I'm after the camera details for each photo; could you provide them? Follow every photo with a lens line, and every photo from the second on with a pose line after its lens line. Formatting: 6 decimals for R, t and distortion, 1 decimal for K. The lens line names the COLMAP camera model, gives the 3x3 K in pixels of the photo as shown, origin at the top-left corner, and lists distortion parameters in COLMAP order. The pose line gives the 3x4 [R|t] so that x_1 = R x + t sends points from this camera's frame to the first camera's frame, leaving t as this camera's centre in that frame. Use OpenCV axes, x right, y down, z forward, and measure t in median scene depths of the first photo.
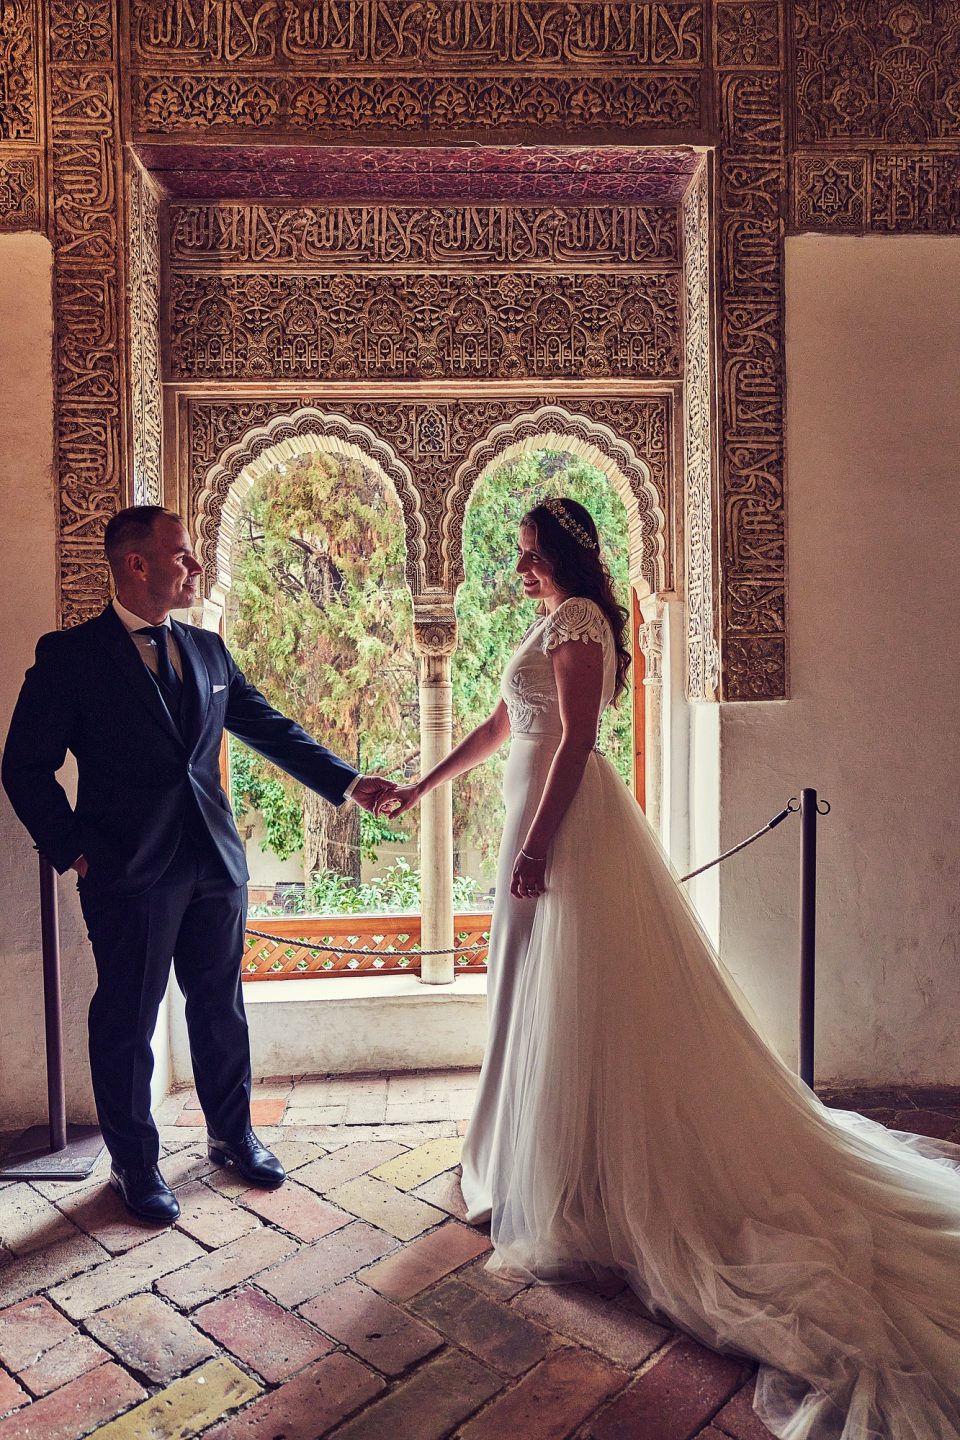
lens RADIAL K [[974.6, 0, 480.0], [0, 974.6, 720.0], [0, 0, 1]] dist [-0.005881, -0.007612]
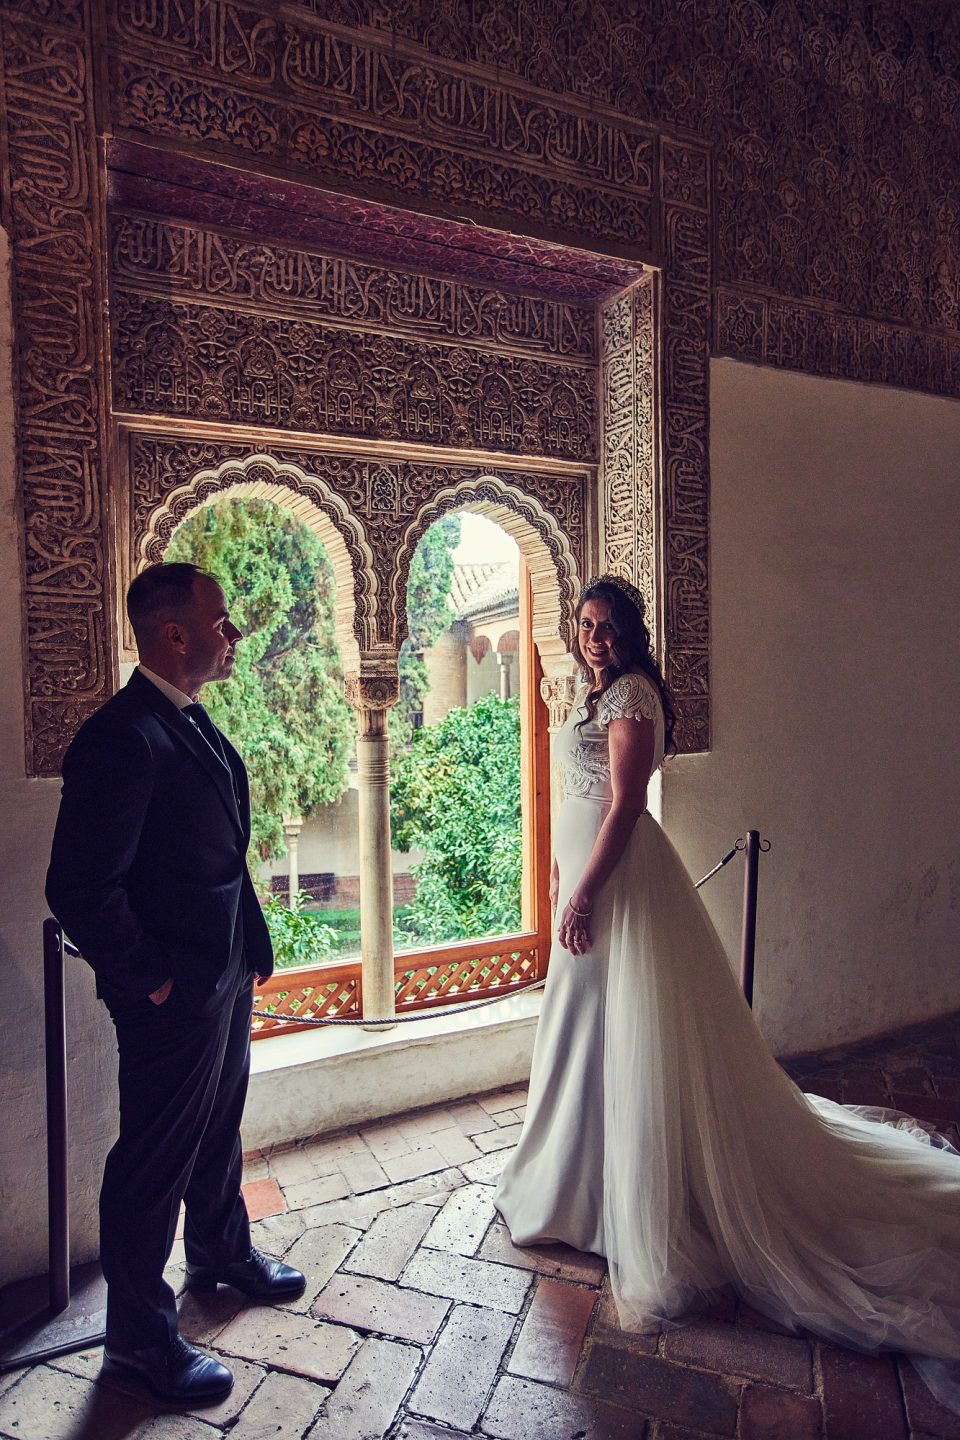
lens RADIAL K [[847.7, 0, 483.0], [0, 847.7, 730.9], [0, 0, 1]] dist [-0.043599, 0.033287]
pose [[0.921217, -0.018785, 0.388595, -0.338926], [0.012992, 0.999762, 0.017528, -0.067948], [-0.388831, -0.011098, 0.921242, 0.168187]]
